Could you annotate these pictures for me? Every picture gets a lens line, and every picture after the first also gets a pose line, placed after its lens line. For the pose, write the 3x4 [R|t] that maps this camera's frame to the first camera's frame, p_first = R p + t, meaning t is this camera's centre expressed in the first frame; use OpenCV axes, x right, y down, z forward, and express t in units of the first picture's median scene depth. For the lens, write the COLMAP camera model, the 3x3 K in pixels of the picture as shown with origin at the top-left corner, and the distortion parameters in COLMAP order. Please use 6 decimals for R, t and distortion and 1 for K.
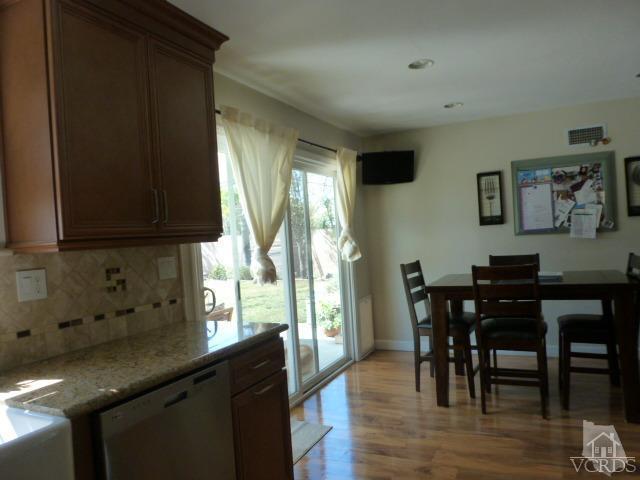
lens RADIAL K [[461.7, 0, 321.3], [0, 461.7, 243.4], [0, 0, 1]] dist [-0.051569, 0.009880]
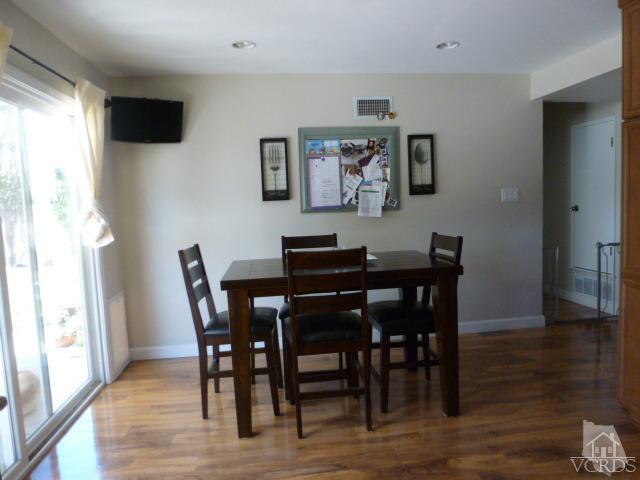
lens RADIAL K [[461.7, 0, 322.5], [0, 461.7, 241.4], [0, 0, 1]] dist [-0.051569, 0.009880]
pose [[0.843393, -0.018626, 0.536974, -0.021184], [-0.001871, 0.999291, 0.037602, 0.003777], [-0.537294, -0.032718, 0.842760, 0.243088]]
